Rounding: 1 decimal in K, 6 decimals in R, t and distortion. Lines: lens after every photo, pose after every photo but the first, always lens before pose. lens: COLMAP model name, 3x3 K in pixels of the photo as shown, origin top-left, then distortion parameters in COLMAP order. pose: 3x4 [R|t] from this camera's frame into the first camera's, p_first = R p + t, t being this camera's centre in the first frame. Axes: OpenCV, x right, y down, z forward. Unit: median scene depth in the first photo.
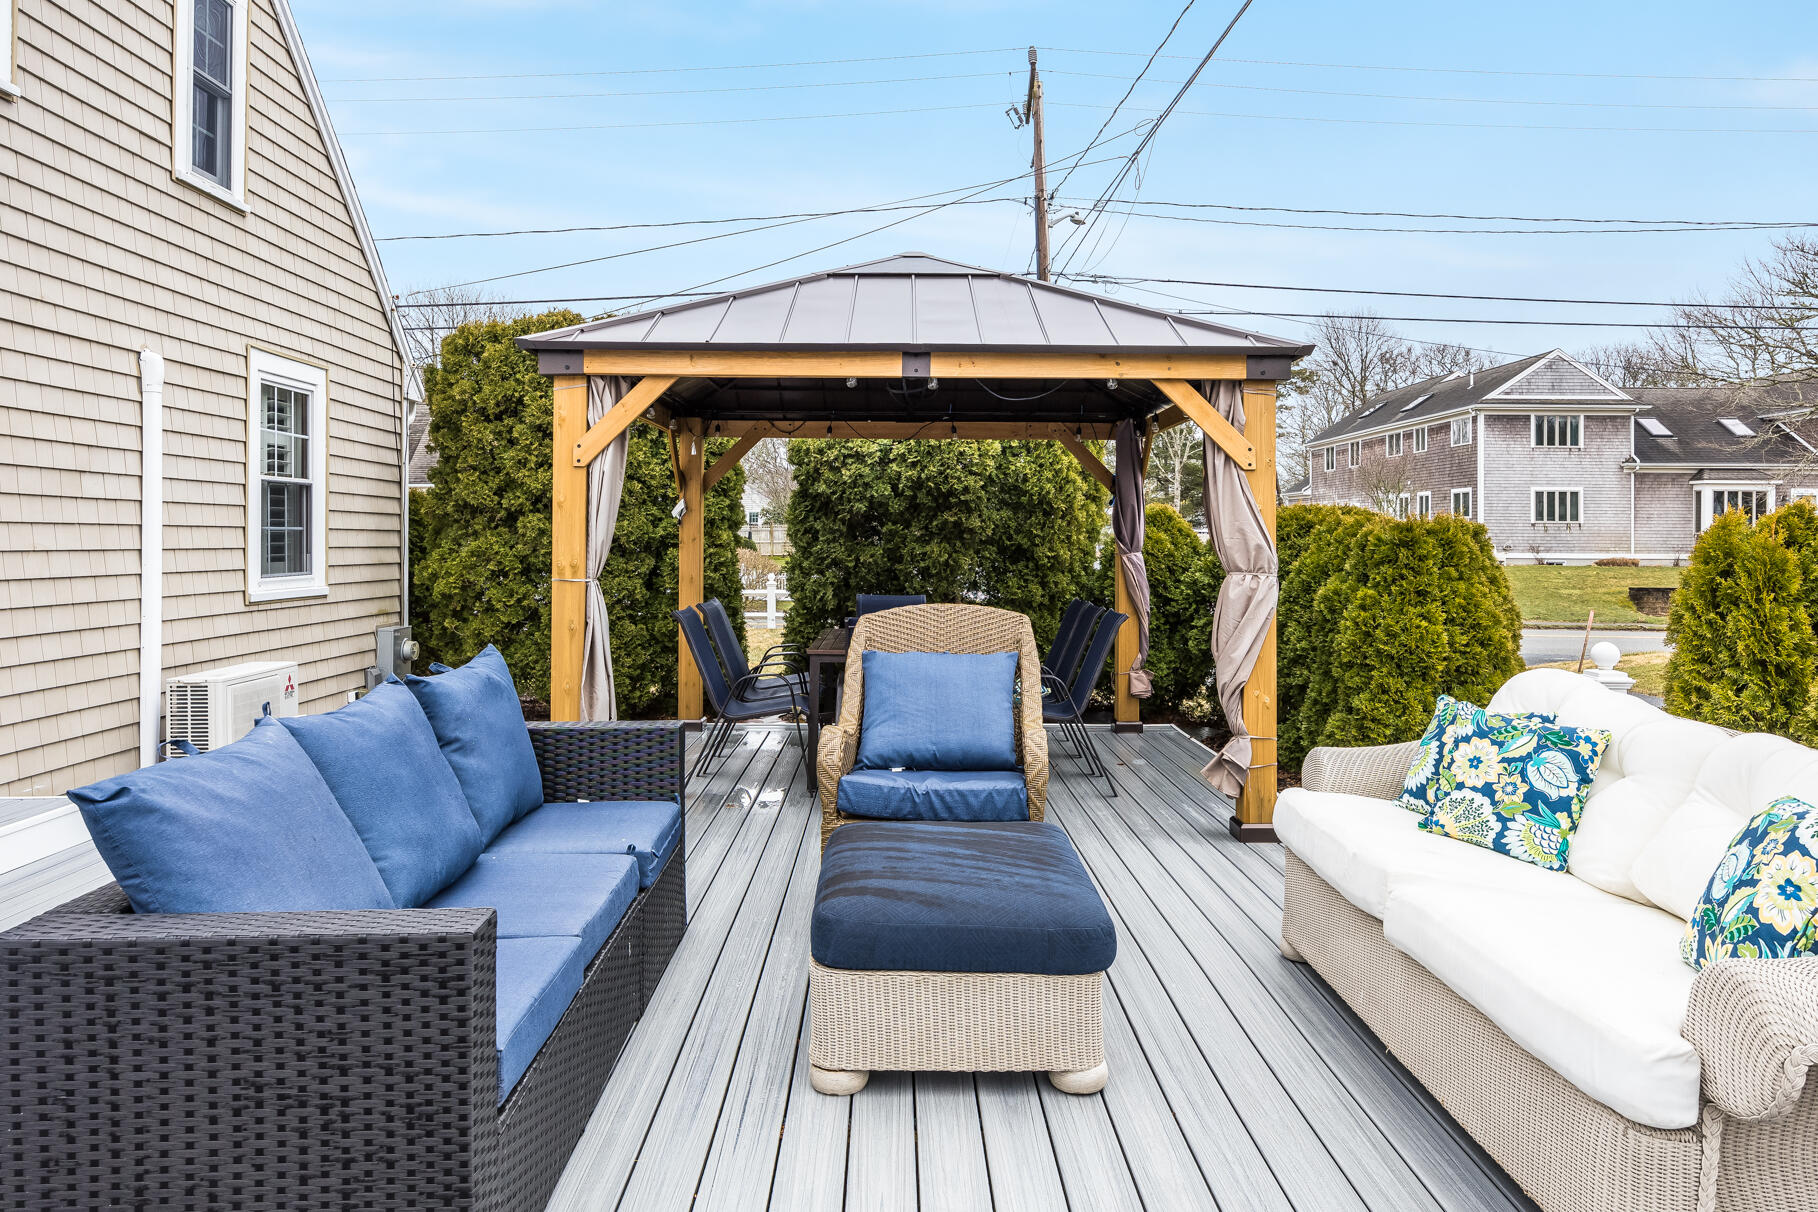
lens RADIAL K [[1233.5, 0, 928.6], [0, 1233.5, 535.5], [0, 0, 1]] dist [-0.002195, 0.001743]
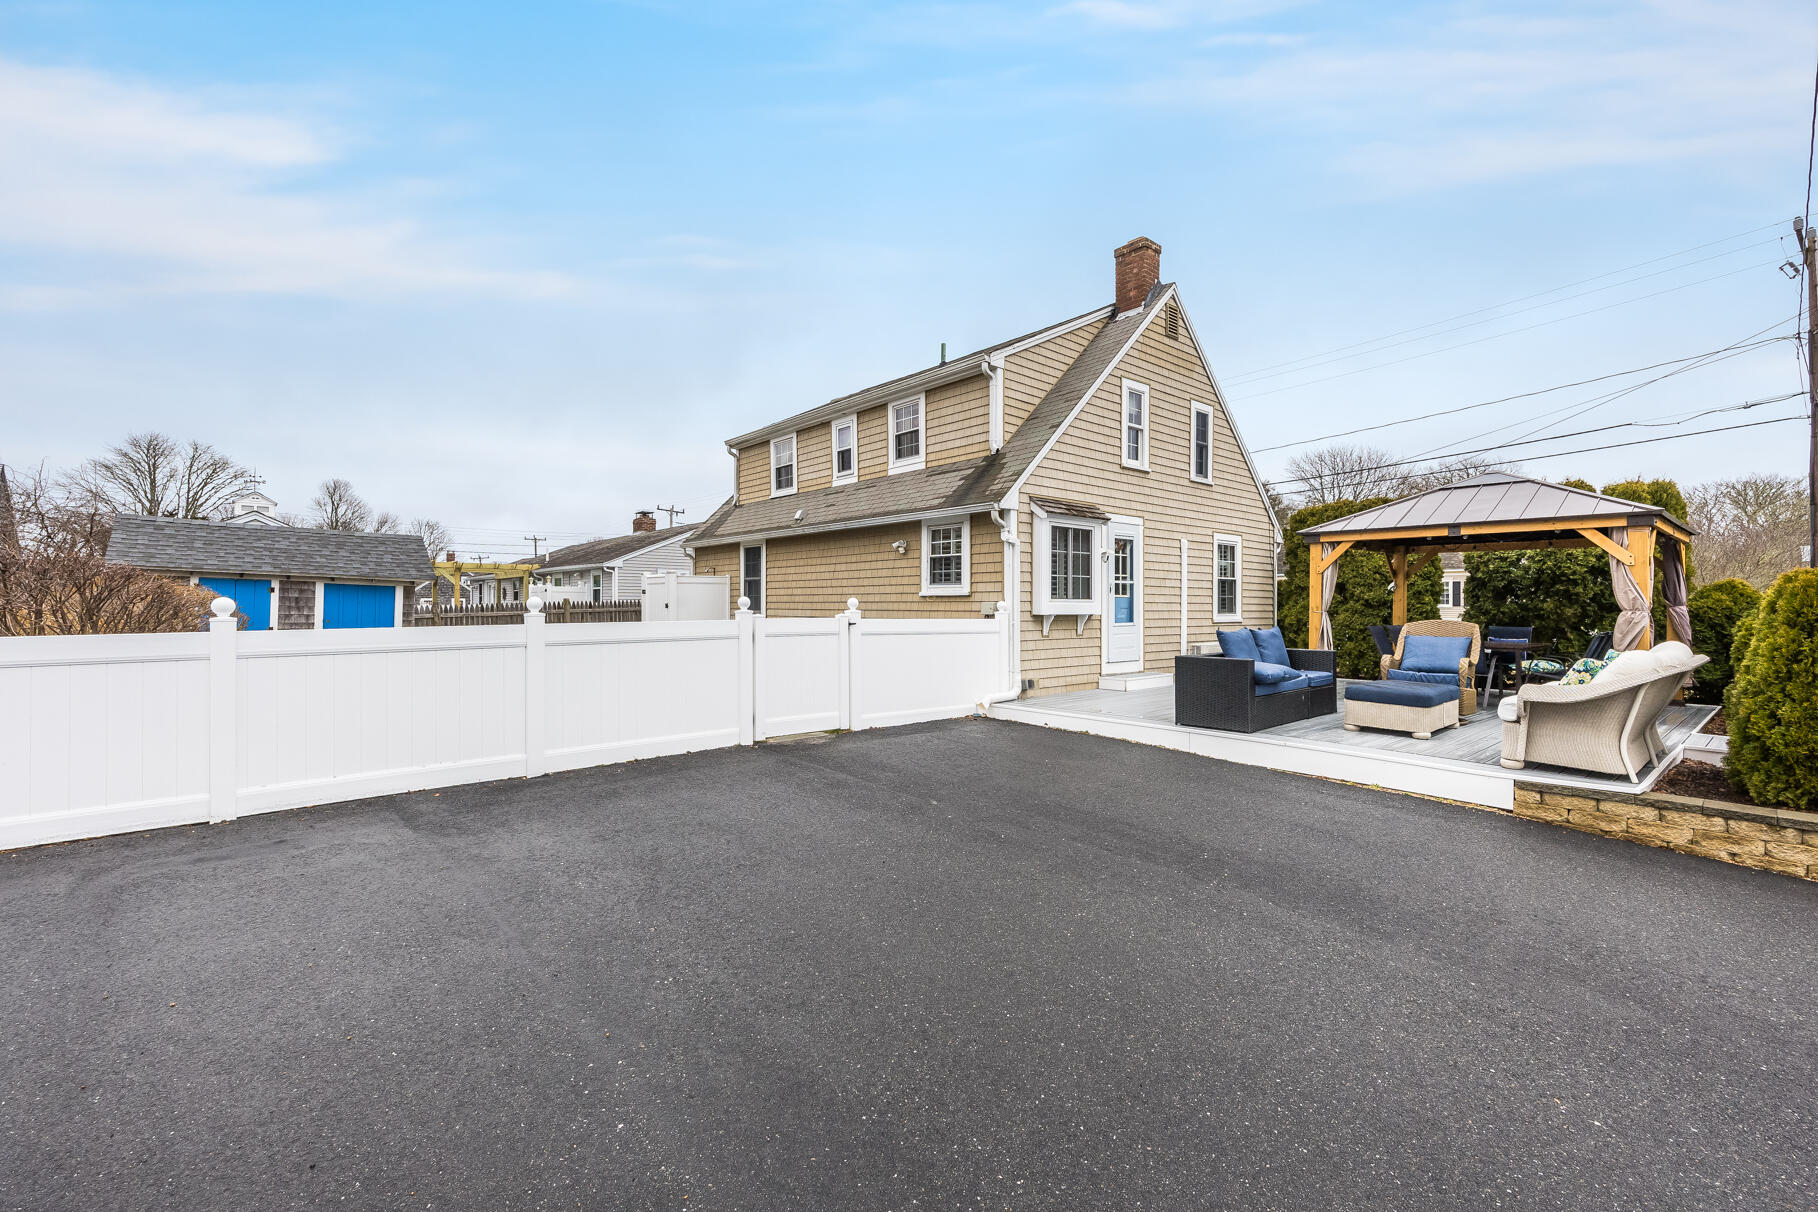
lens RADIAL K [[760.3, 0, 902.0], [0, 760.3, 604.4], [0, 0, 1]] dist [0.004204, 0.000088]
pose [[0.627621, 0.000949, -0.778518, 0.404678], [-0.001726, 0.999998, -0.000173, 0.016674], [0.778517, 0.001452, 0.627622, -0.734954]]
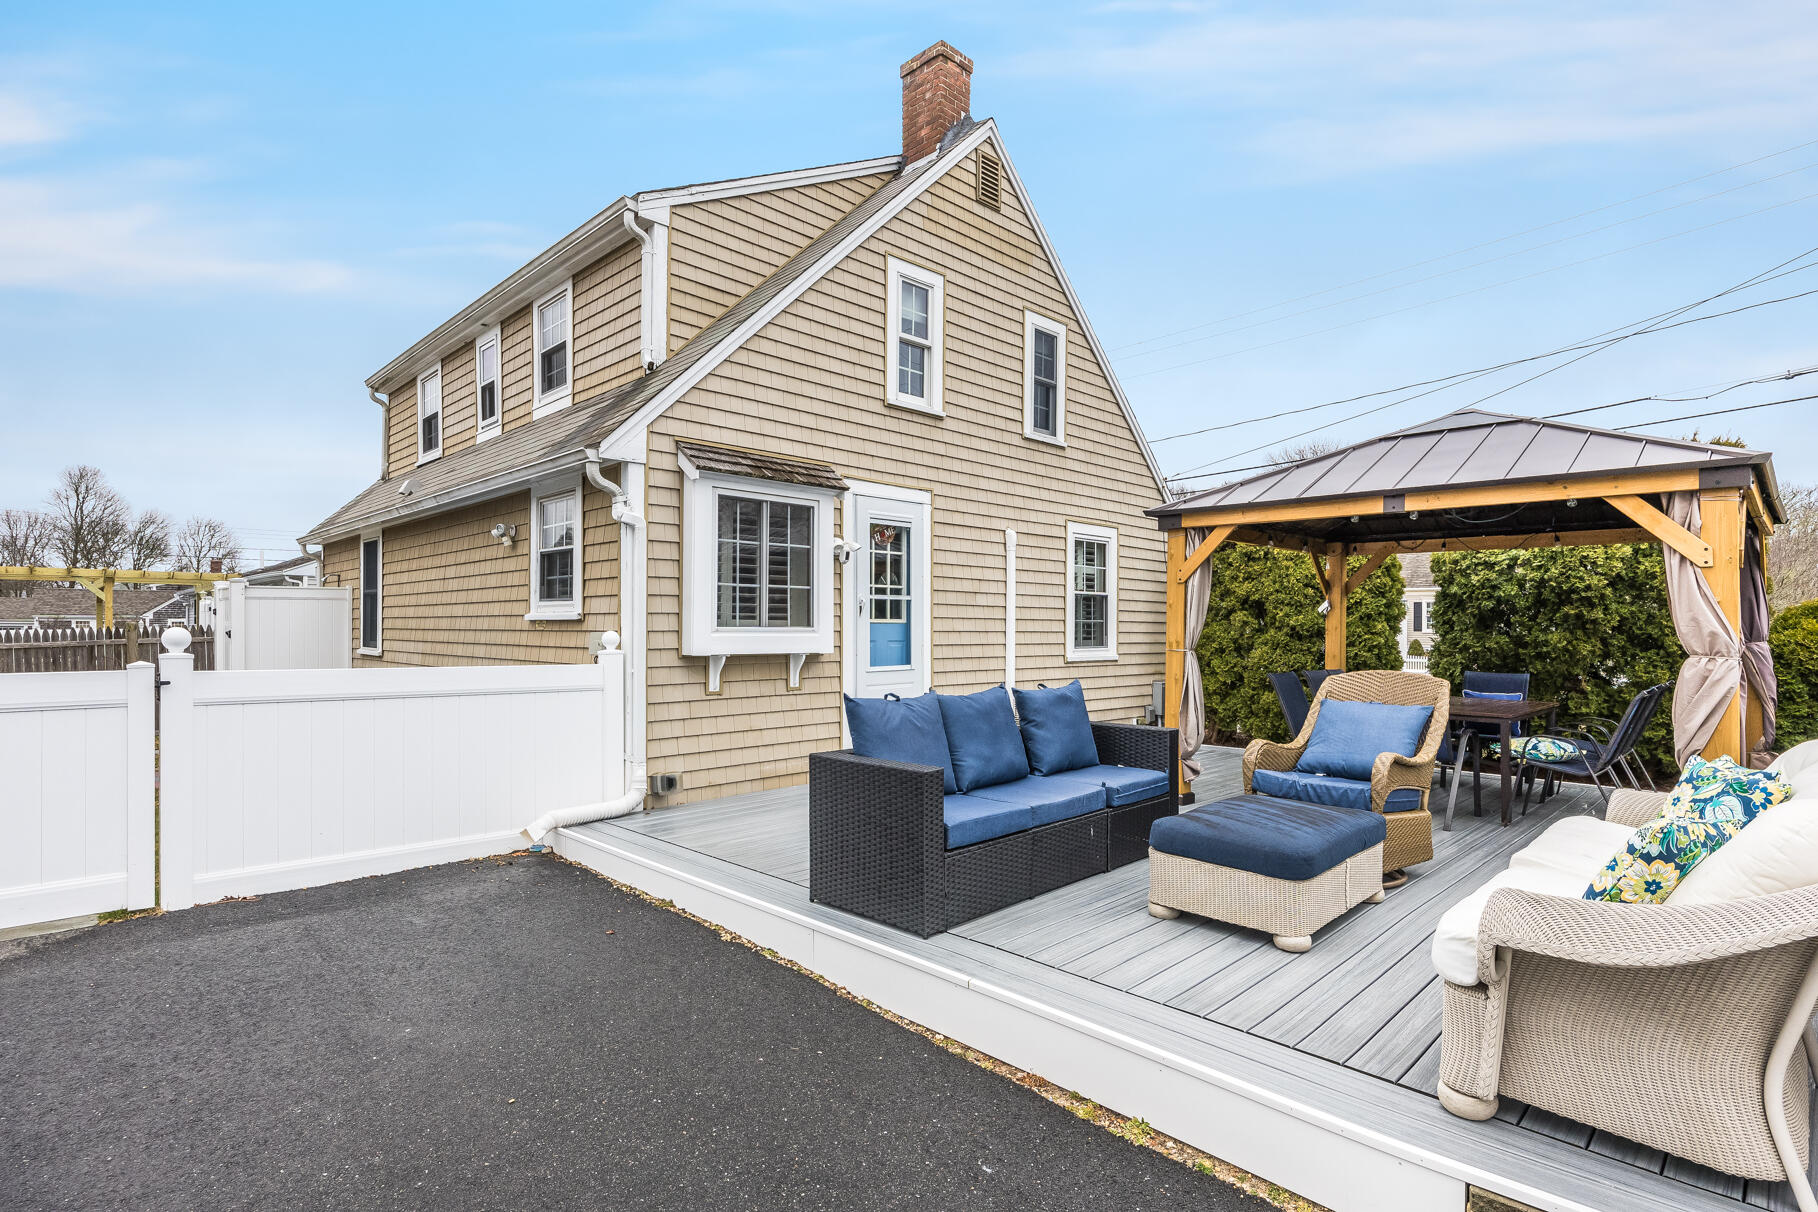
lens RADIAL K [[902.8, 0, 896.9], [0, 902.8, 627.0], [0, 0, 1]] dist [-0.022112, 0.004859]
pose [[0.682149, 0.002371, -0.731209, 0.277942], [-0.003743, 0.999993, -0.000250, 0.004943], [0.731204, 0.002908, 0.682153, -0.097445]]
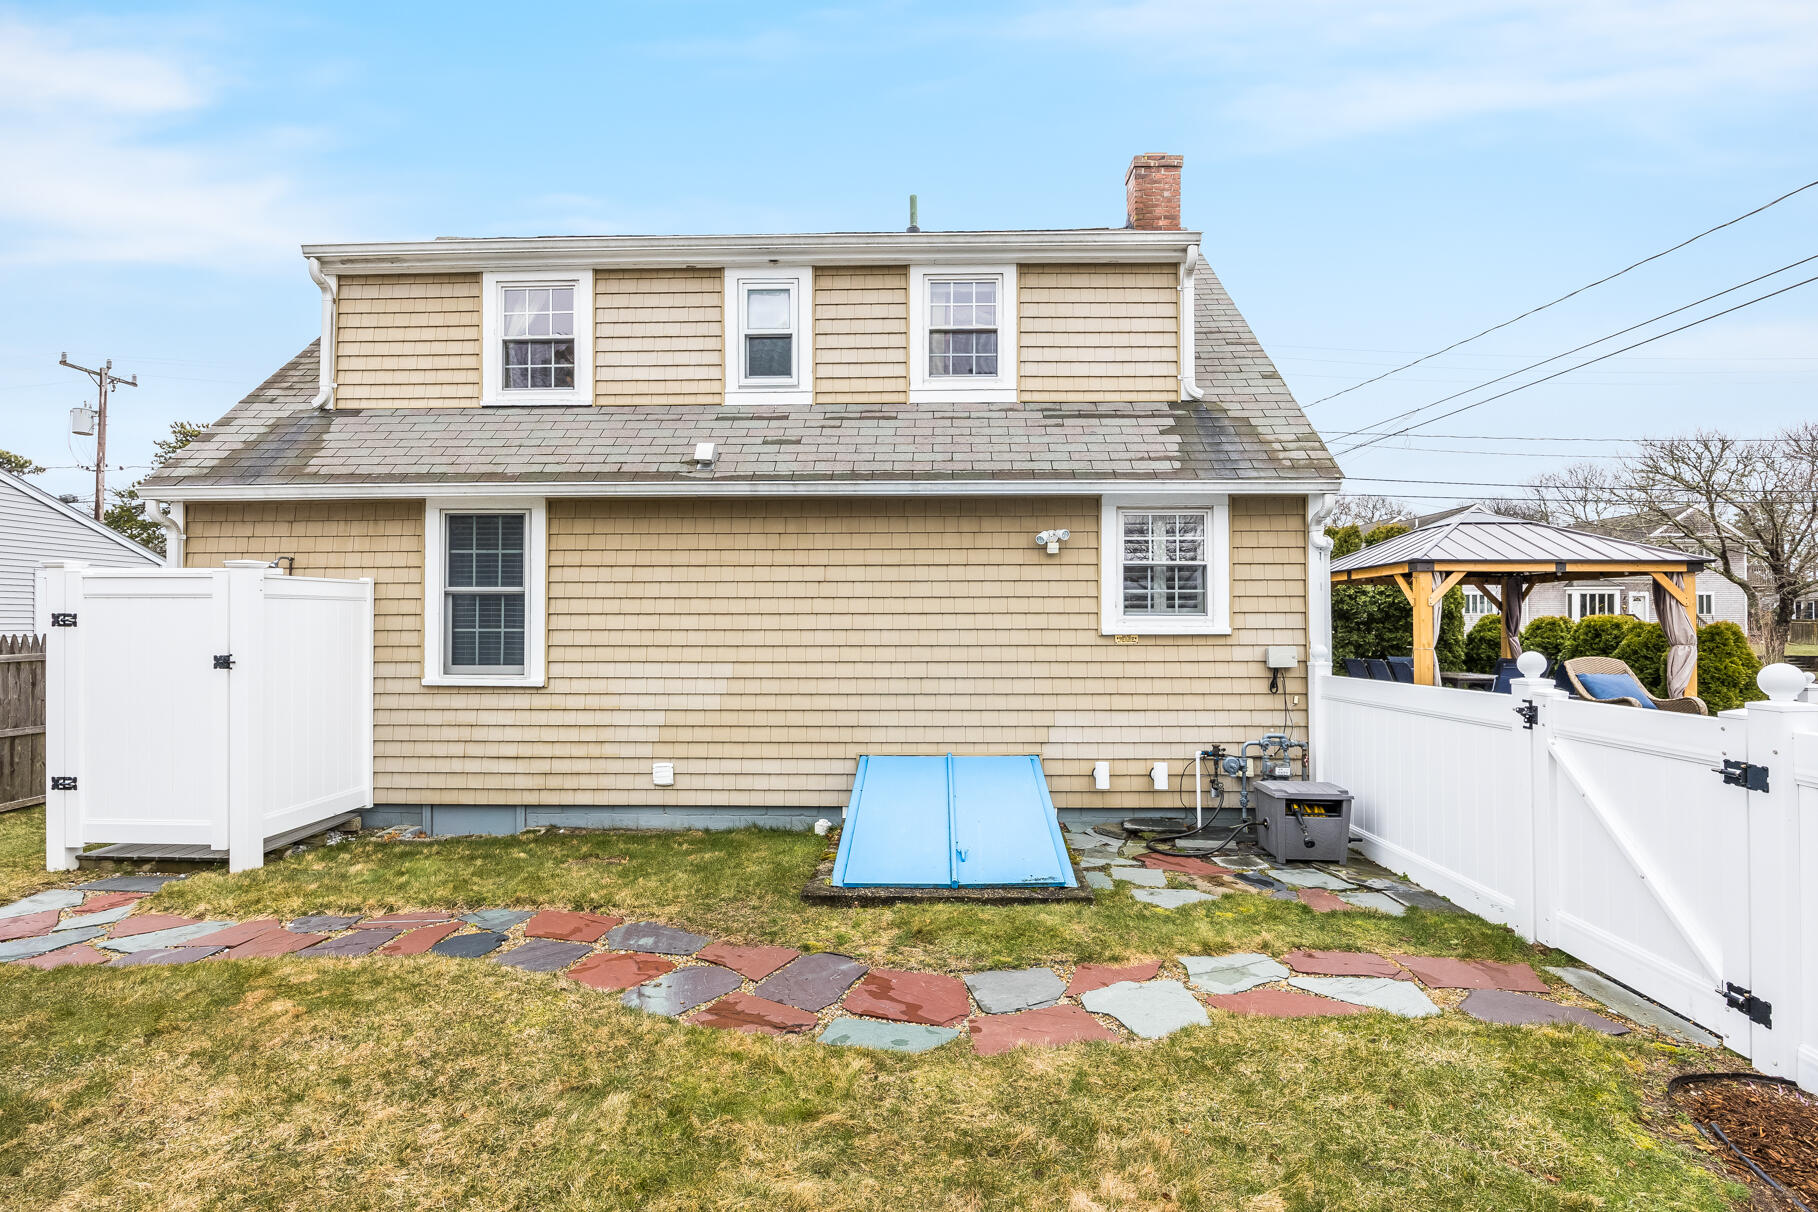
lens RADIAL K [[882.2, 0, 921.8], [0, 882.2, 612.8], [0, 0, 1]] dist [-0.019063, 0.000374]
pose [[0.998738, -0.002573, -0.050148, -0.999764], [0.001854, 0.999895, -0.014364, -0.012825], [0.050180, 0.014253, 0.998639, -0.719923]]
